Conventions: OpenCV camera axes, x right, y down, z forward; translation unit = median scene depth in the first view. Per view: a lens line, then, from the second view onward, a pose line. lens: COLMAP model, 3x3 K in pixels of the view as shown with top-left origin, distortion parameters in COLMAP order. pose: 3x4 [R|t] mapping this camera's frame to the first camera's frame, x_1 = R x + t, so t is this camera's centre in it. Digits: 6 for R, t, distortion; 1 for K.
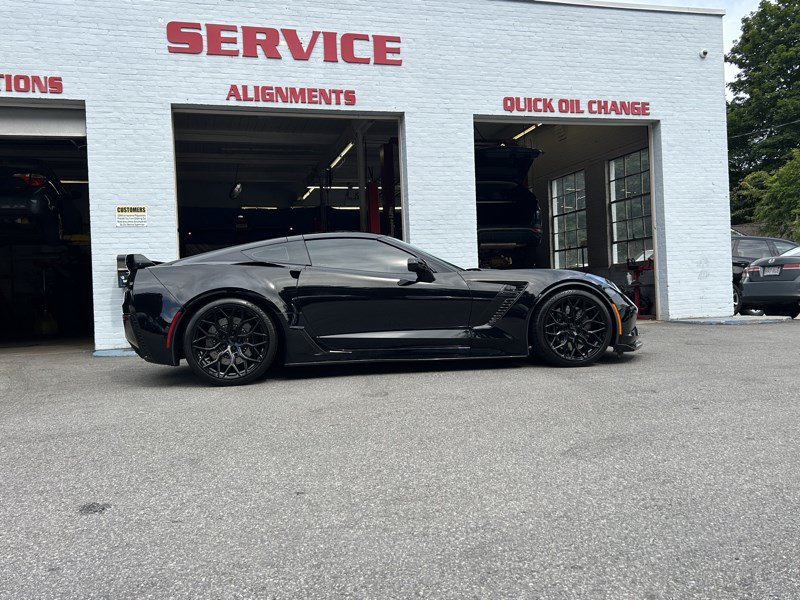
lens RADIAL K [[723.5, 0, 399.7], [0, 723.5, 288.3], [0, 0, 1]] dist [0.059146, -0.081473]
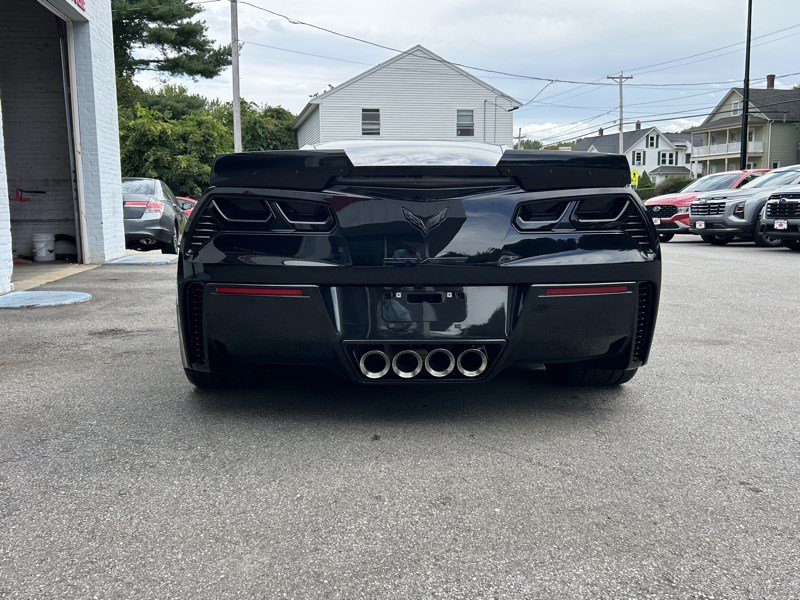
lens RADIAL K [[696.1, 0, 393.7], [0, 696.1, 301.9], [0, 0, 1]] dist [0.017699, 0.007809]
pose [[0.183608, -0.105013, 0.977374, -0.463915], [-0.008078, 0.994083, 0.108326, -0.001005], [-0.982966, -0.027785, 0.181674, 0.586984]]
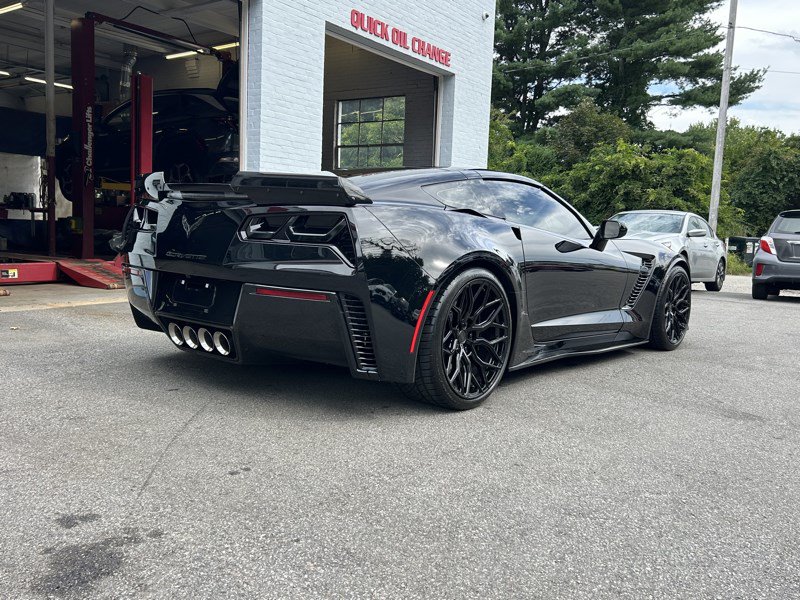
lens RADIAL K [[696.1, 0, 393.7], [0, 696.1, 301.9], [0, 0, 1]] dist [0.017699, 0.007809]
pose [[0.772307, -0.000910, 0.635249, -0.361002], [-0.073297, 0.993193, 0.090533, -0.003798], [-0.631007, -0.116481, 0.766983, 0.338513]]
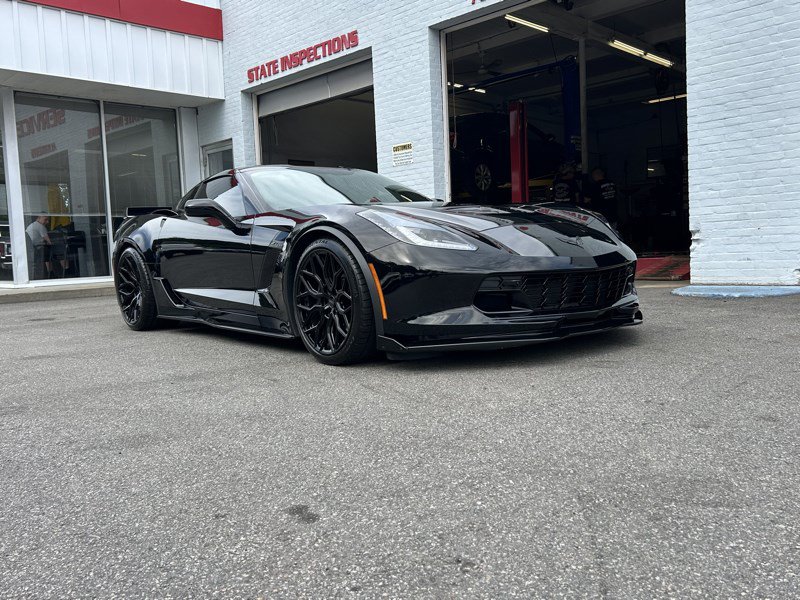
lens RADIAL K [[719.7, 0, 402.8], [0, 719.7, 303.1], [0, 0, 1]] dist [0.076017, -0.109060]
pose [[0.480107, 0.081287, -0.873435, 0.493638], [0.038300, 0.992805, 0.113449, -0.006238], [0.876373, -0.087920, 0.473540, 0.471489]]
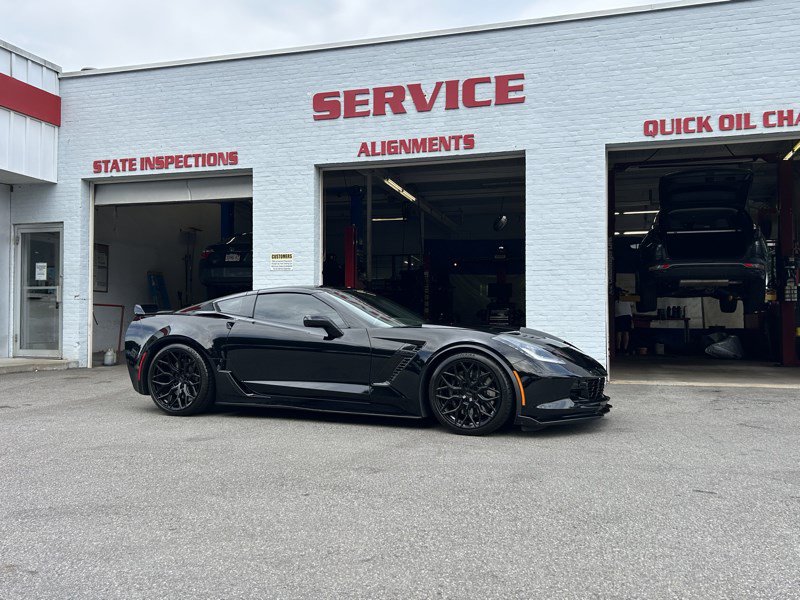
lens RADIAL K [[719.7, 0, 402.8], [0, 719.7, 303.1], [0, 0, 1]] dist [0.076017, -0.109060]
pose [[0.842908, 0.026459, -0.537406, 0.411414], [-0.027567, 0.999602, 0.005978, -0.040476], [0.537351, 0.009775, 0.843302, 0.099008]]
